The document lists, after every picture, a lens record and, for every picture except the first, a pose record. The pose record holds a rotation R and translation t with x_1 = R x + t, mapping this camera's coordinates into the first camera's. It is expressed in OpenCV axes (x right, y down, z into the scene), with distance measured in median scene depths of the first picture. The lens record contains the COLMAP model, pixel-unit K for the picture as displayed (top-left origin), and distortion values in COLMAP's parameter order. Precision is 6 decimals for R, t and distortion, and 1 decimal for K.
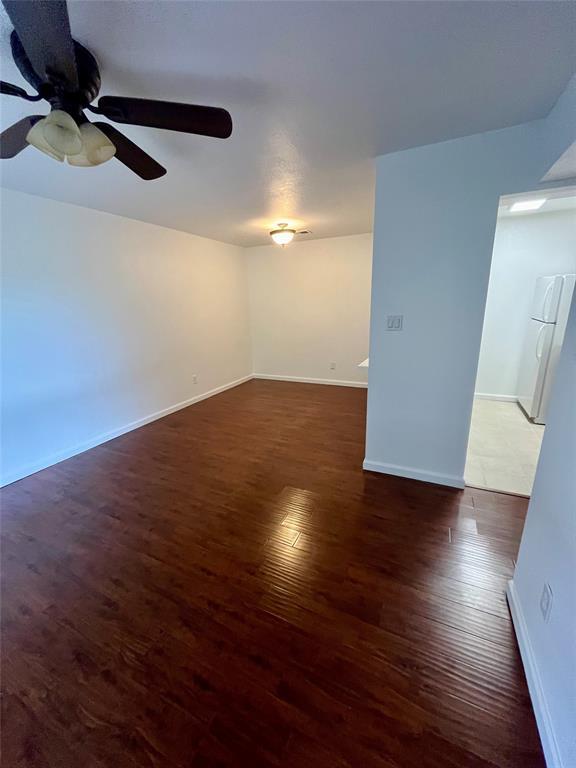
lens RADIAL K [[310.7, 0, 291.3], [0, 310.7, 386.3], [0, 0, 1]] dist [-0.010150, 0.000120]
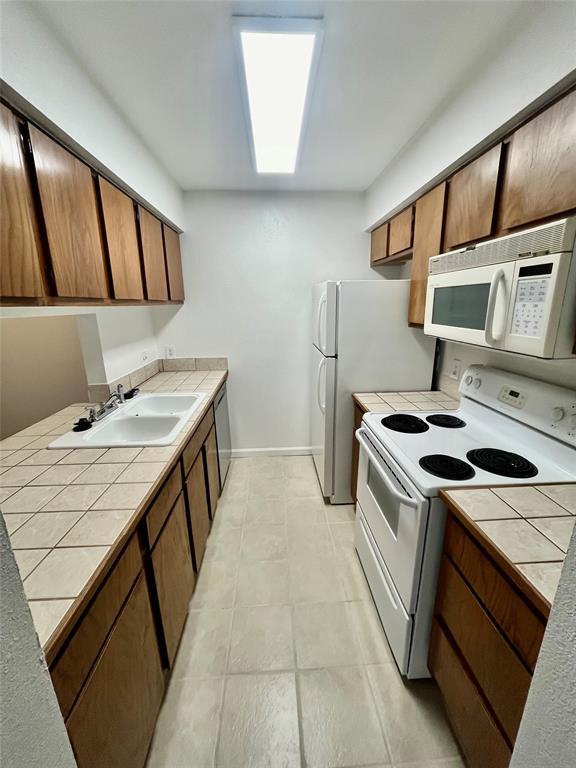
lens RADIAL K [[310.7, 0, 287.2], [0, 310.7, 383.3], [0, 0, 1]] dist [-0.010150, 0.000120]
pose [[0.878570, -0.104205, 0.466107, 0.444261], [0.114799, 0.993372, 0.005697, -0.158588], [-0.463611, 0.048503, 0.884710, 0.464515]]
